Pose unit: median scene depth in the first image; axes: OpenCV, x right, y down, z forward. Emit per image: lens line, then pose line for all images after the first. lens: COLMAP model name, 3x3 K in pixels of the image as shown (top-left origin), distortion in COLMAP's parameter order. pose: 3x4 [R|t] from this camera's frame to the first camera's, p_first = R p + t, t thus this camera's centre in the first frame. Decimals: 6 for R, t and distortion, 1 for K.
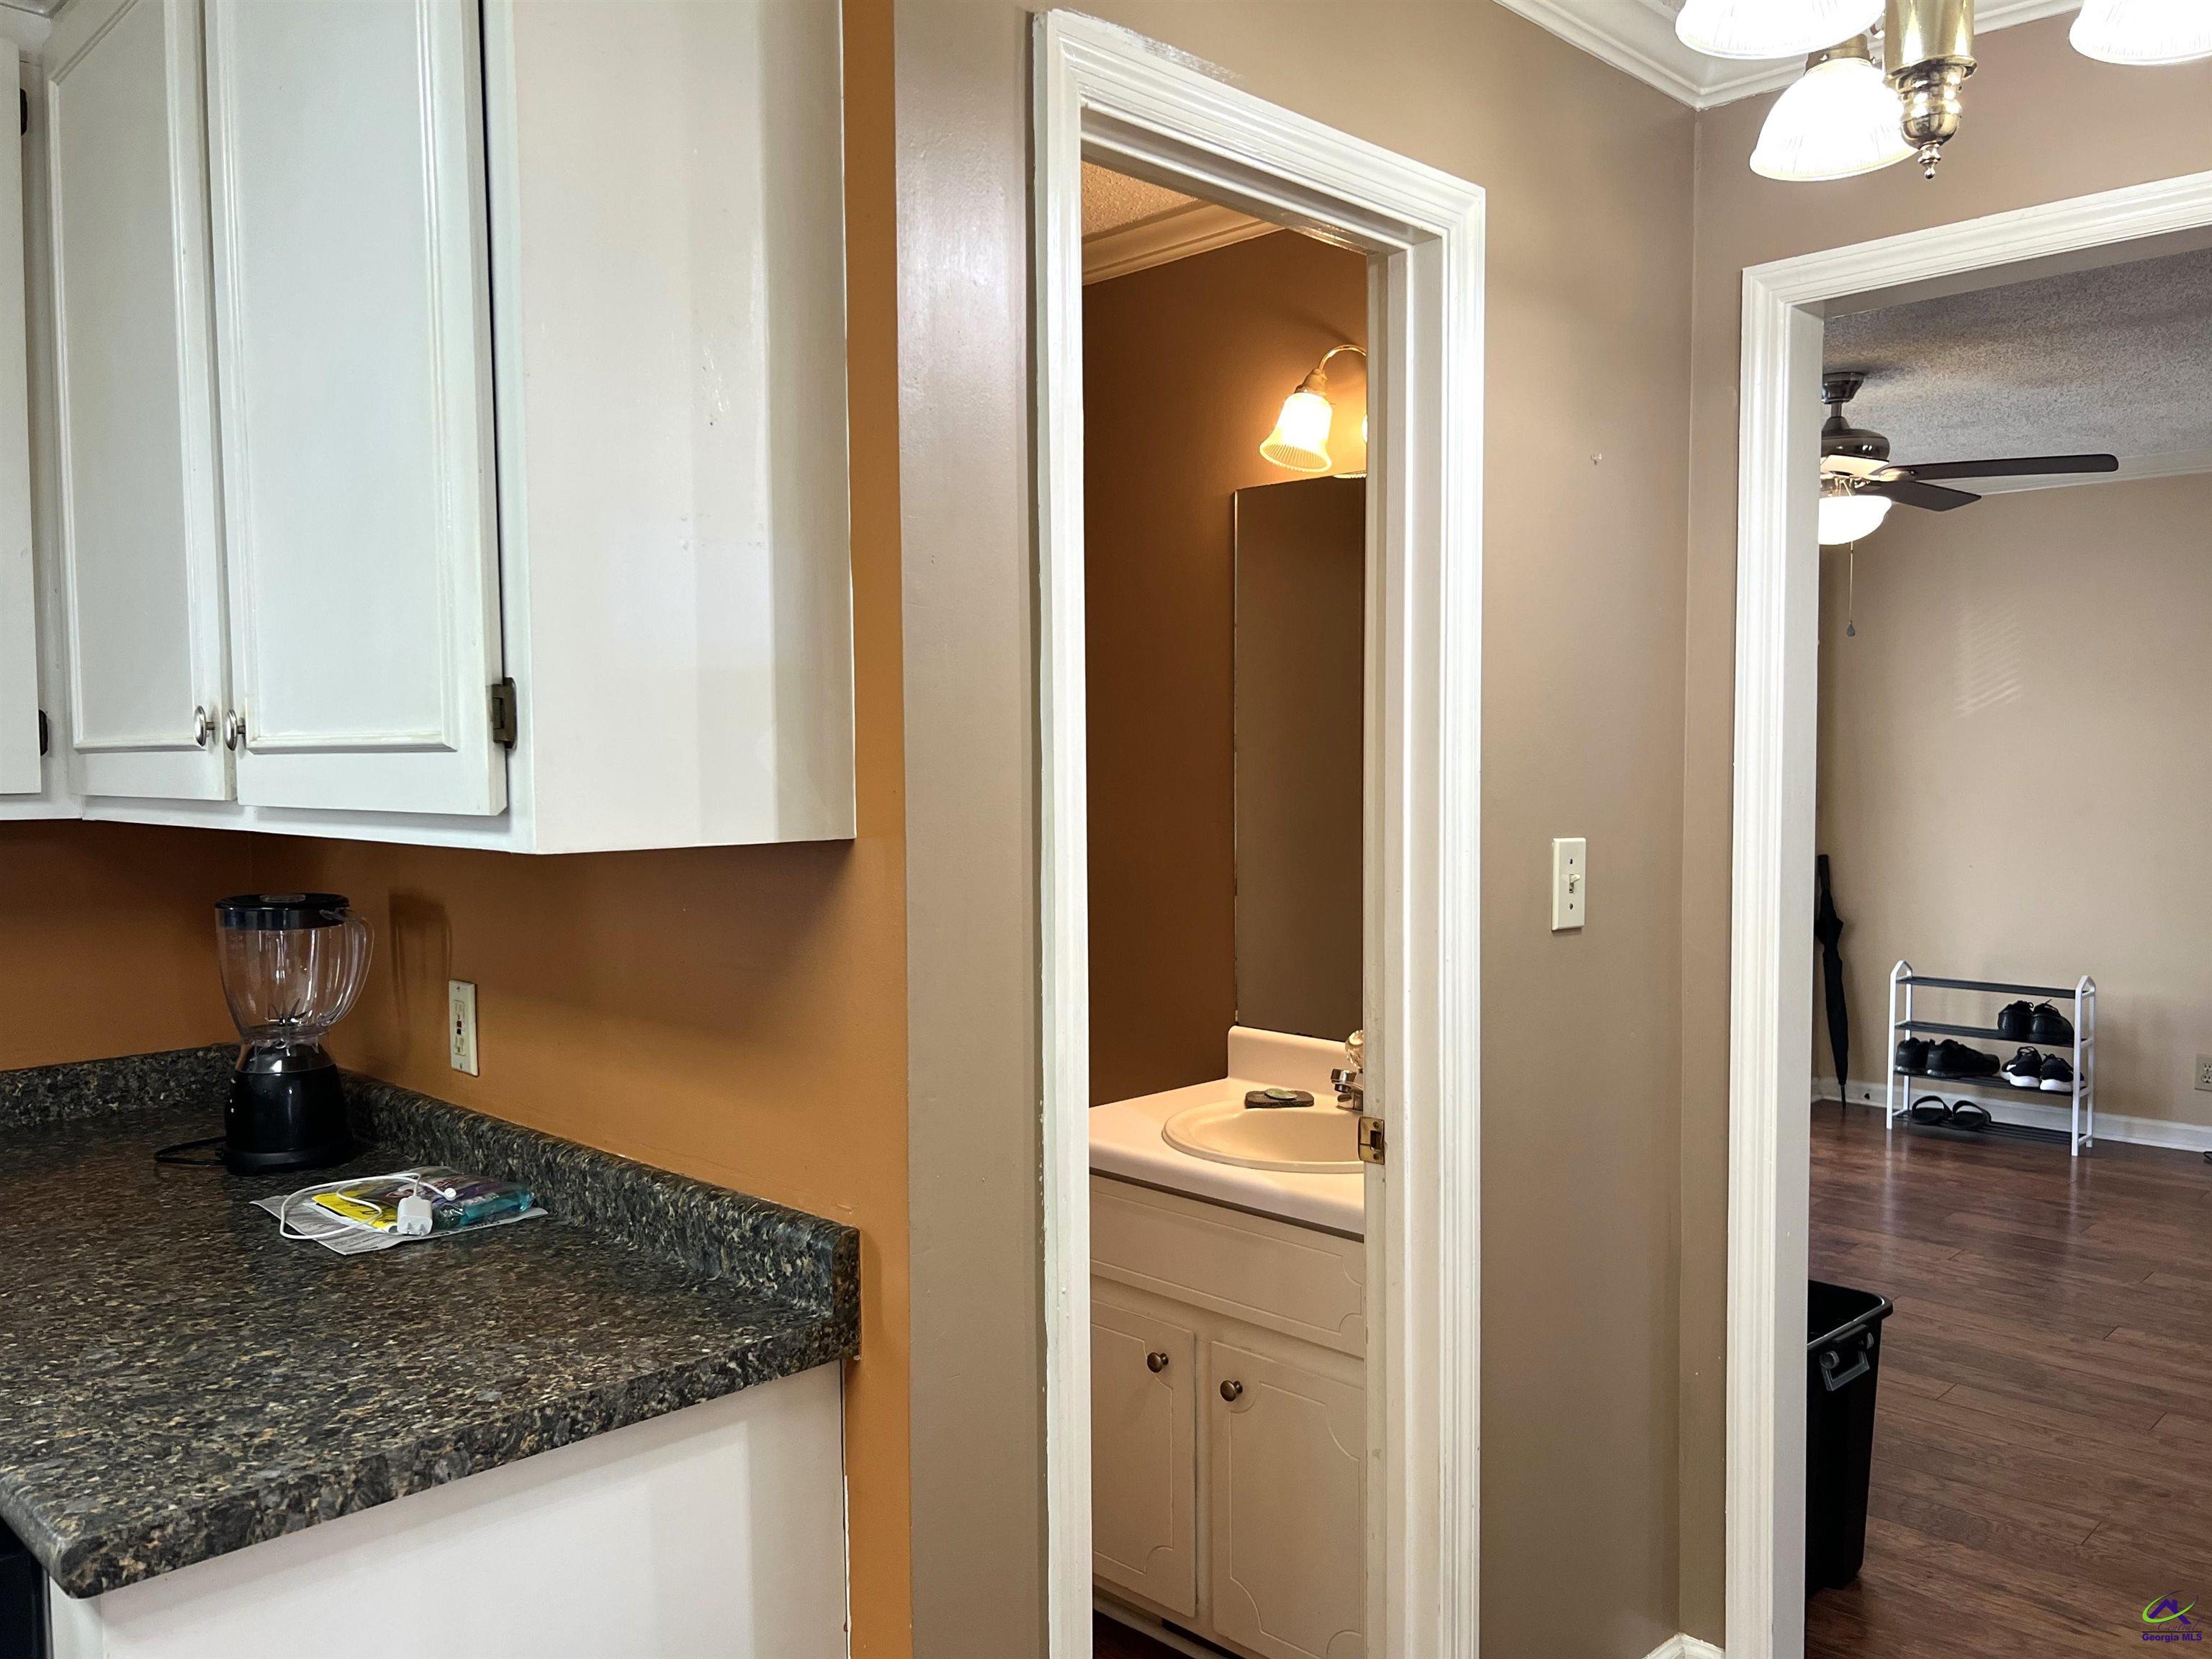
lens RADIAL K [[1667.1, 0, 1110.4], [0, 1667.1, 826.2], [0, 0, 1]] dist [0.029581, -0.021968]
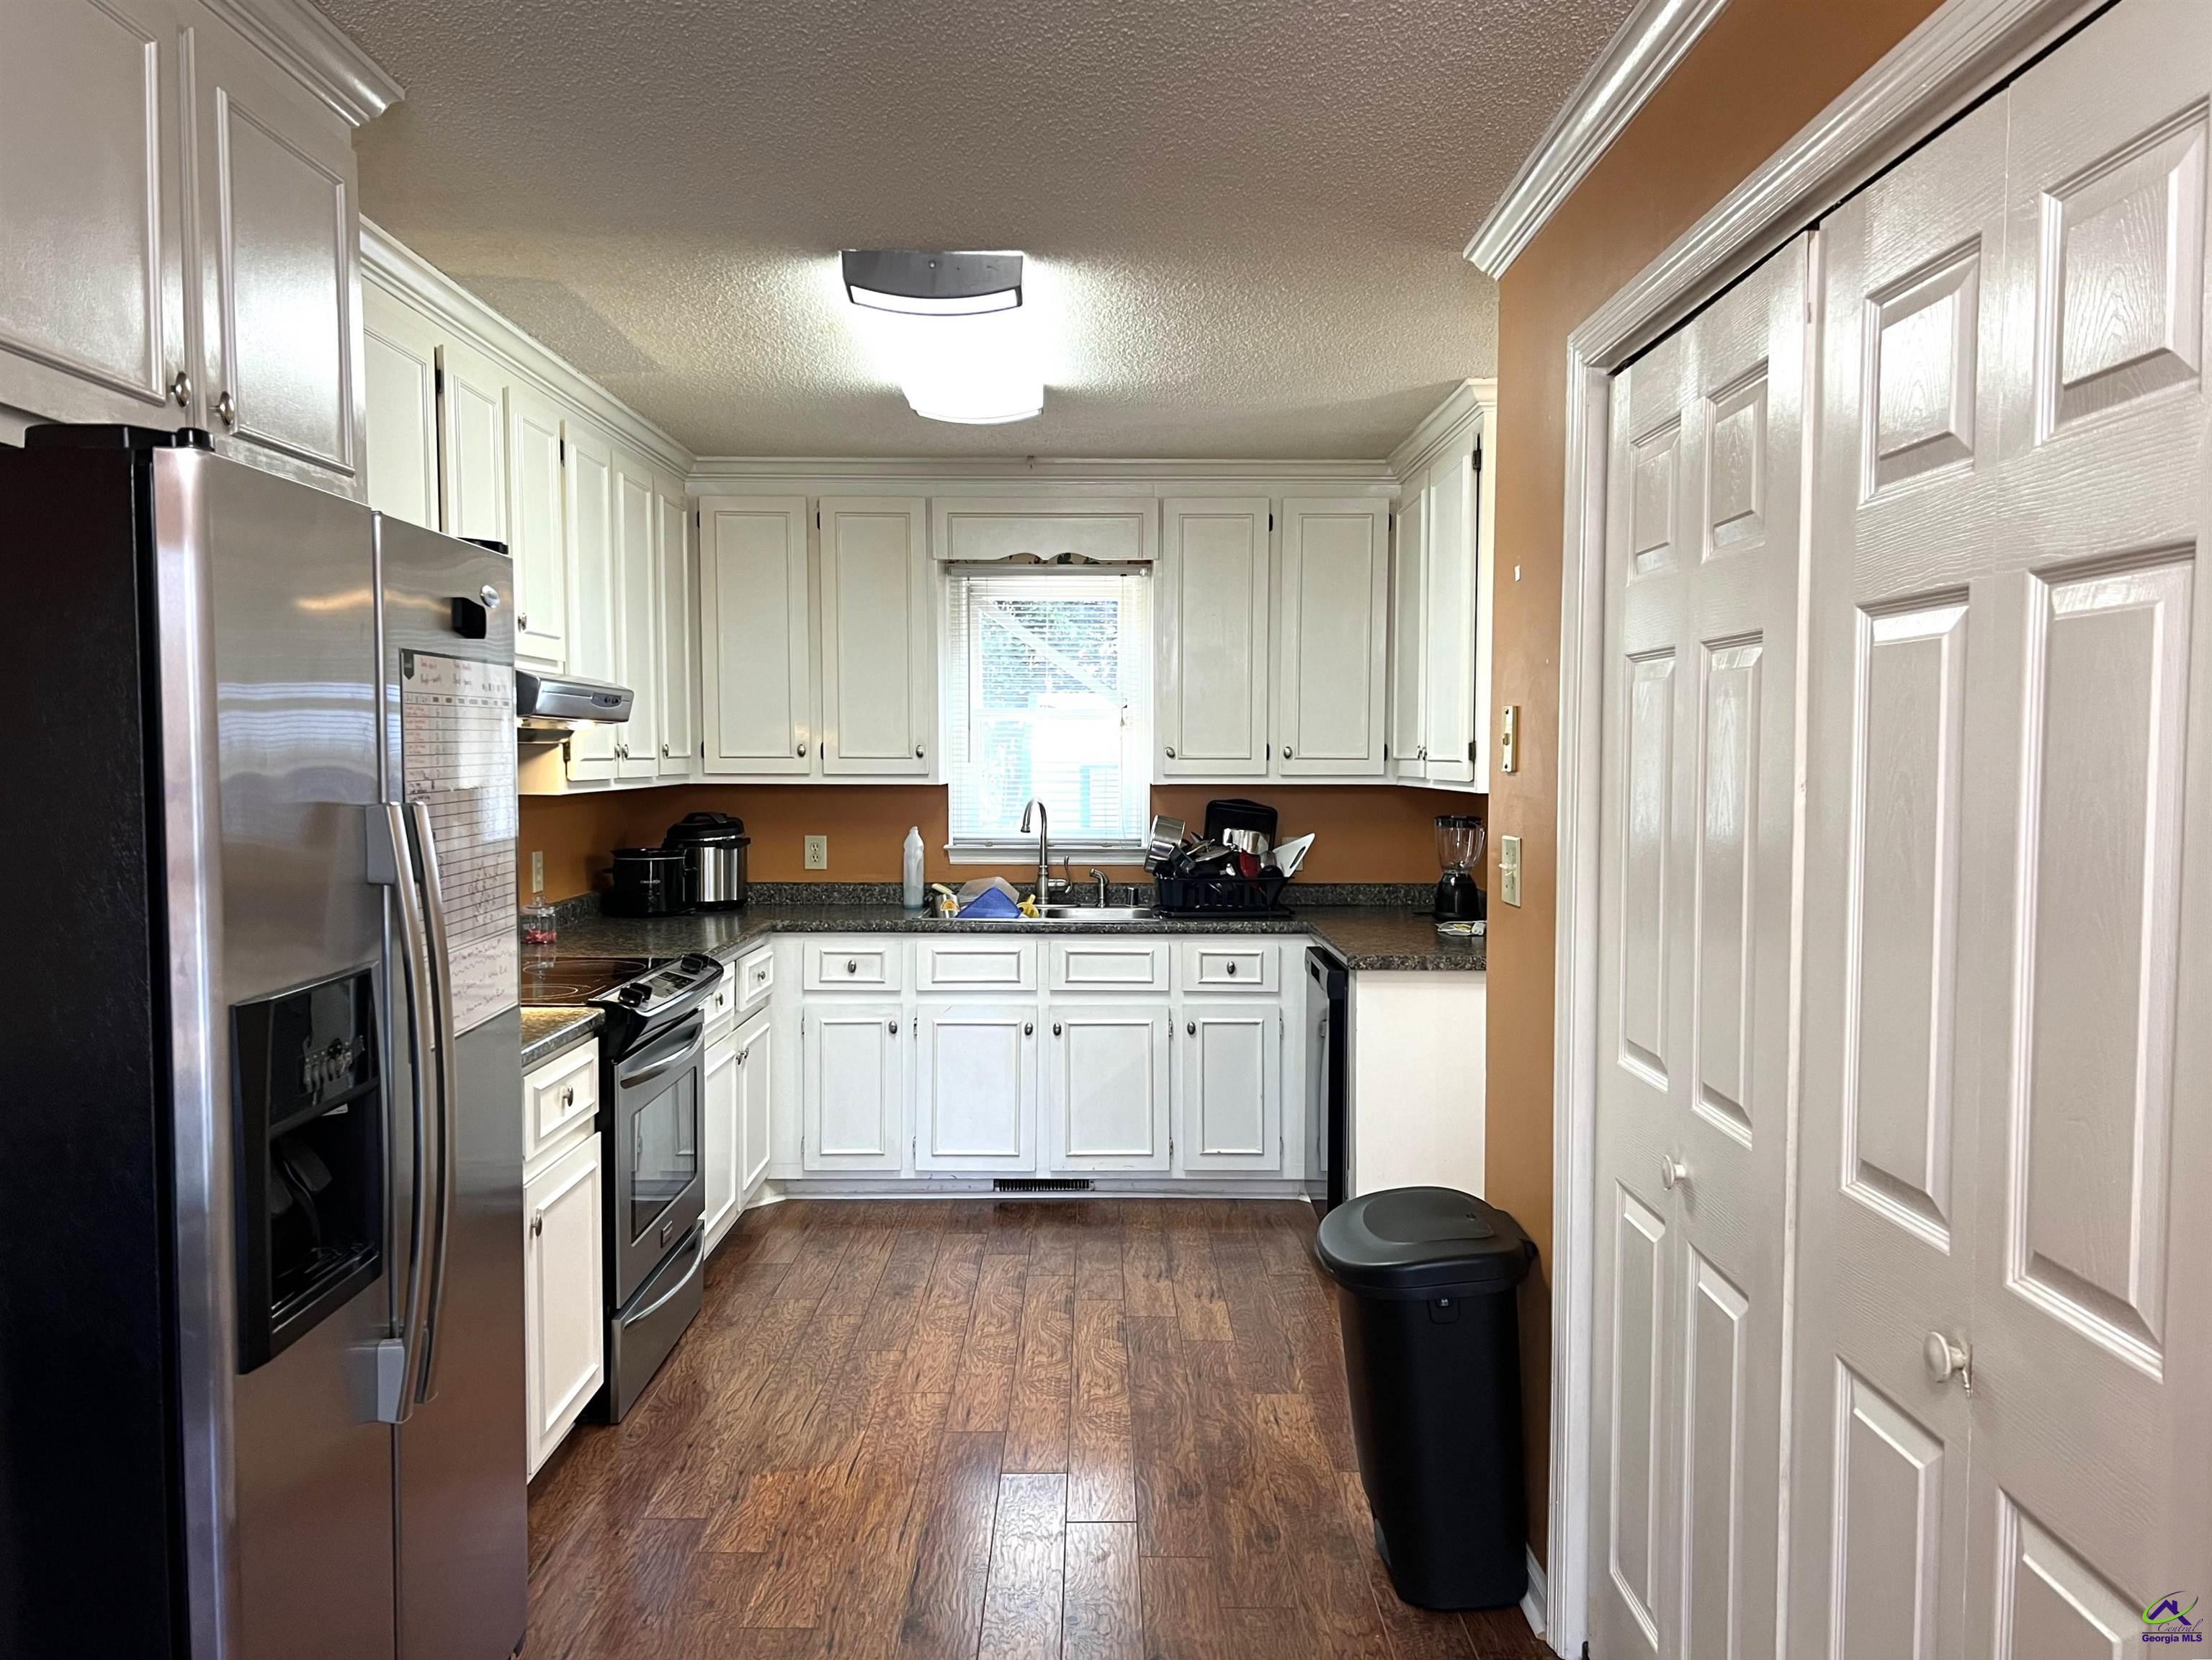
lens RADIAL K [[1667.3, 0, 1103.6], [0, 1667.3, 852.2], [0, 0, 1]] dist [0.029581, -0.021968]
pose [[0.694906, 0.051137, -0.717280, 1.446174], [-0.040134, 0.998672, 0.032317, 0.053154], [0.717979, 0.006330, 0.696036, -1.751597]]
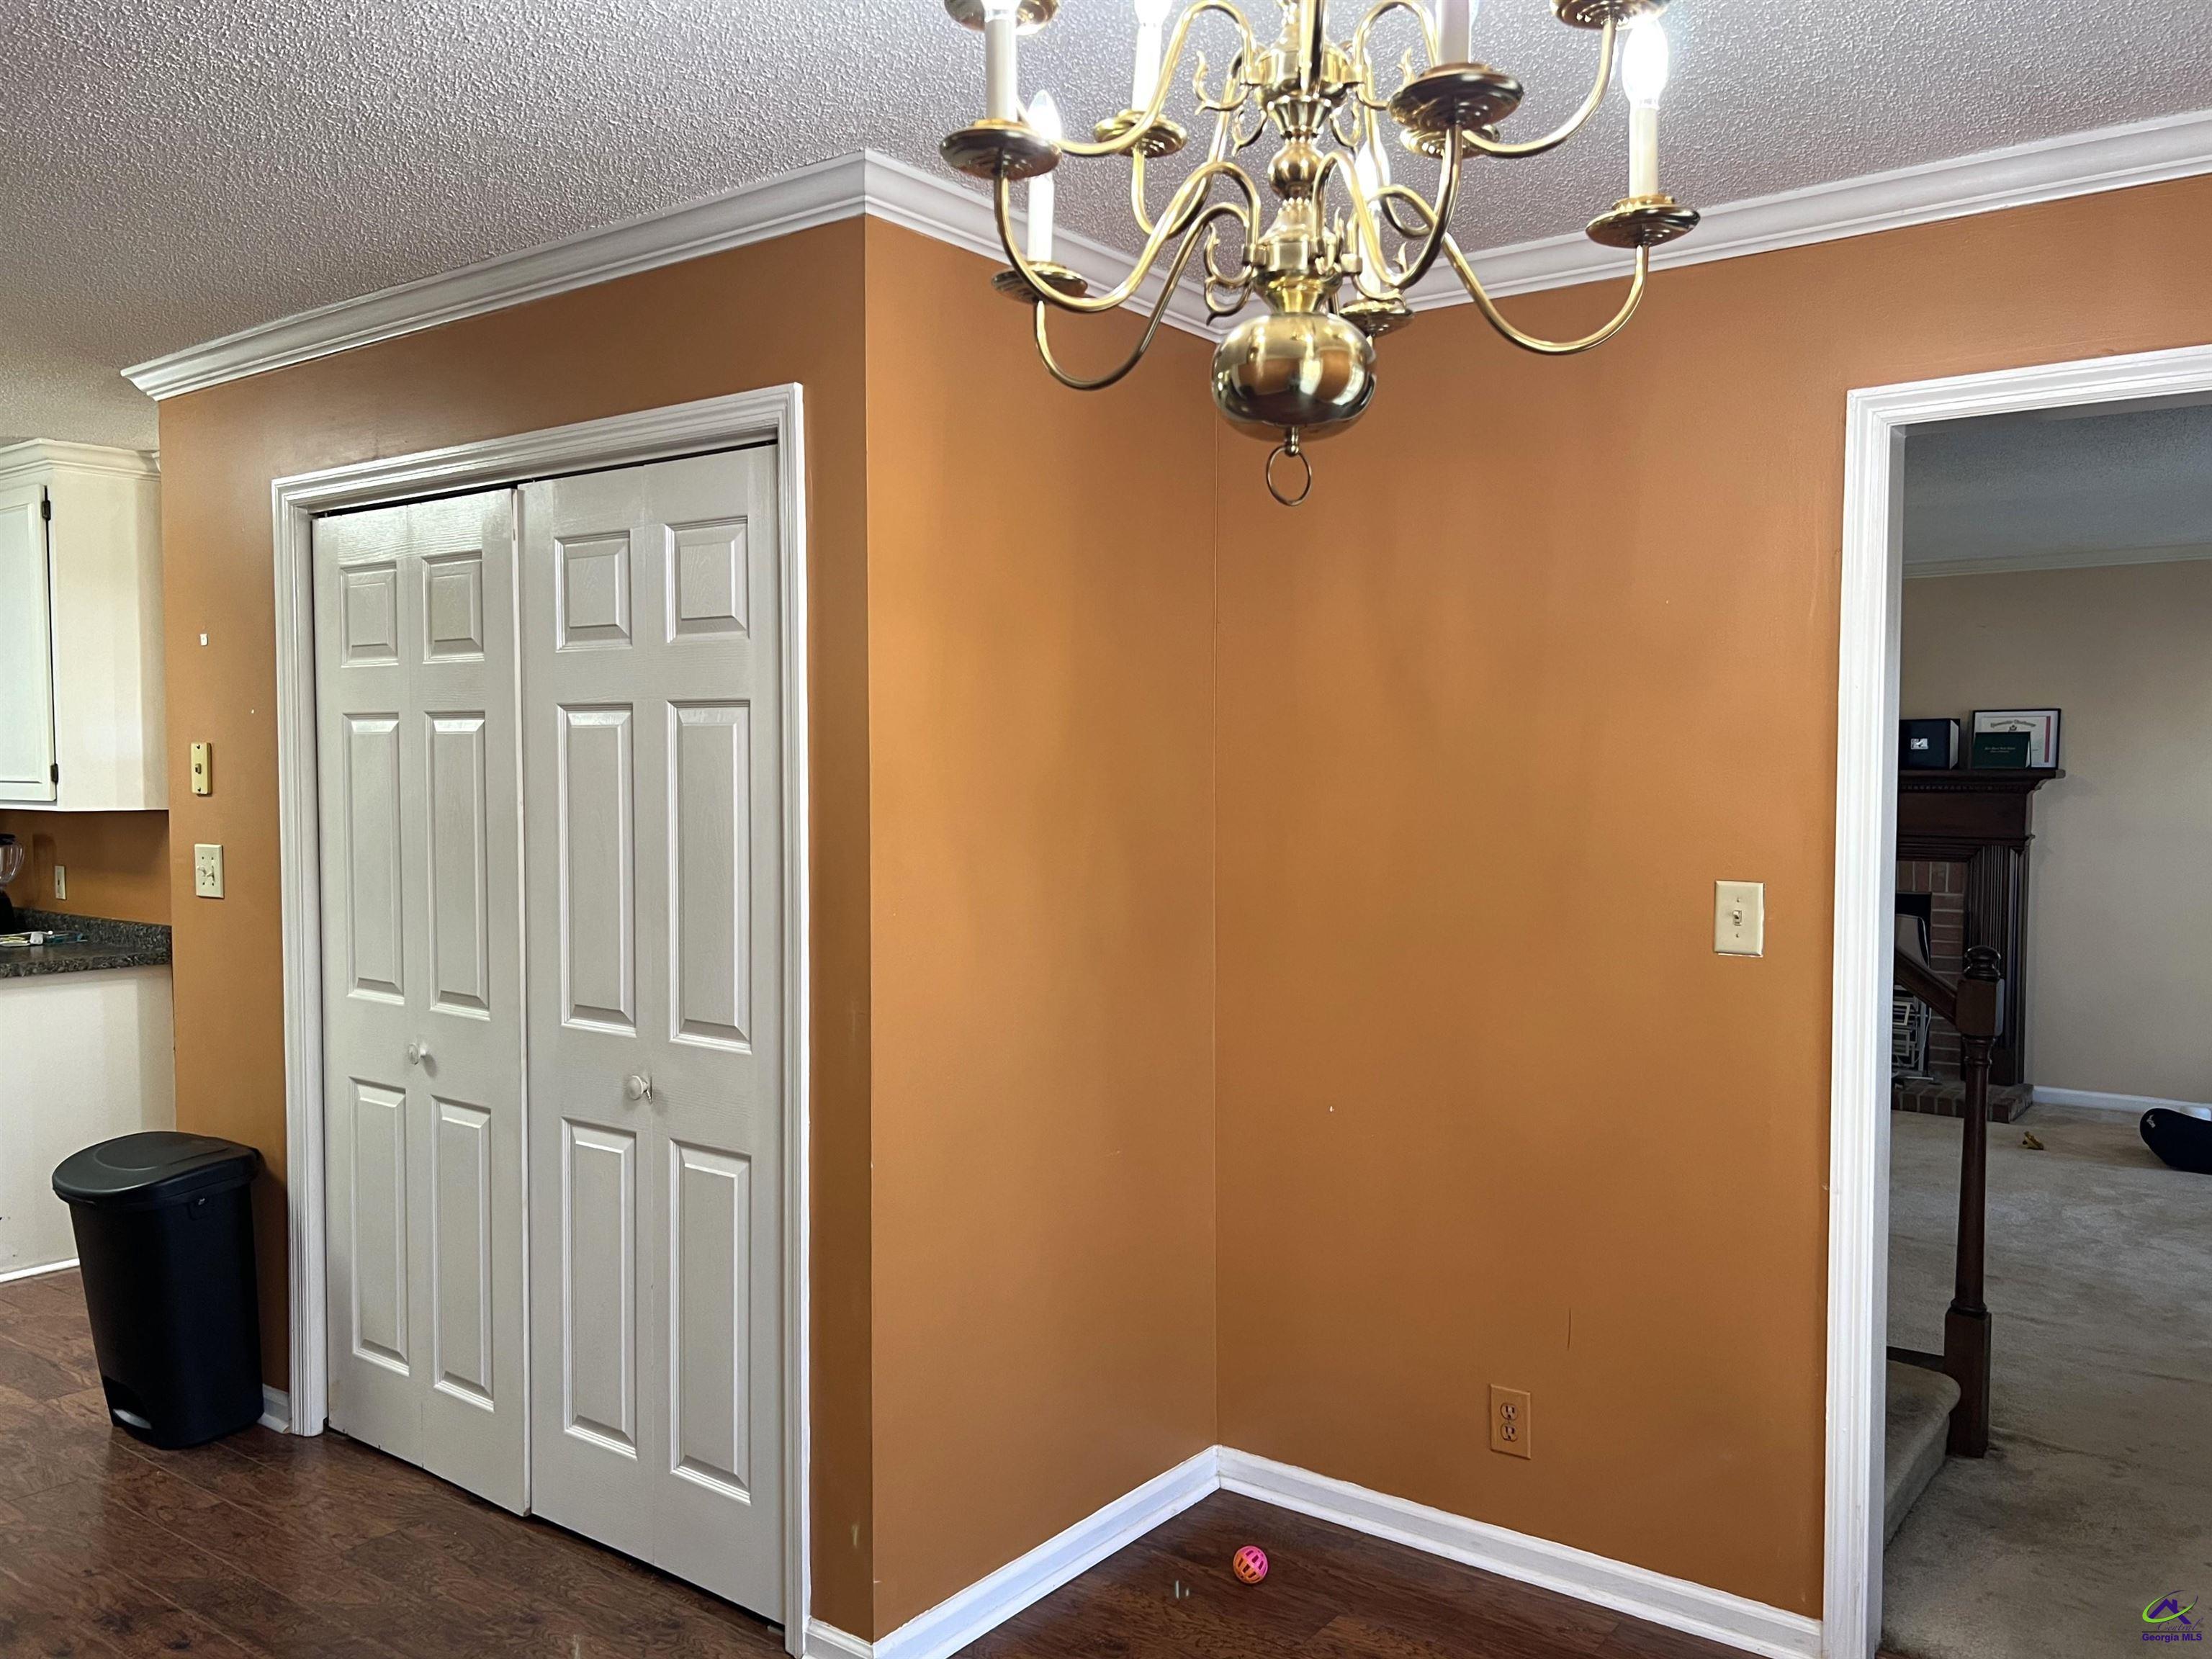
lens RADIAL K [[1667.1, 0, 1121.8], [0, 1667.1, 840.9], [0, 0, 1]] dist [0.029581, -0.021968]
pose [[0.990559, 0.005189, 0.136986, 1.384015], [-0.004853, 0.999984, -0.002786, 0.076523], [-0.136998, 0.002095, 0.990569, -2.835908]]
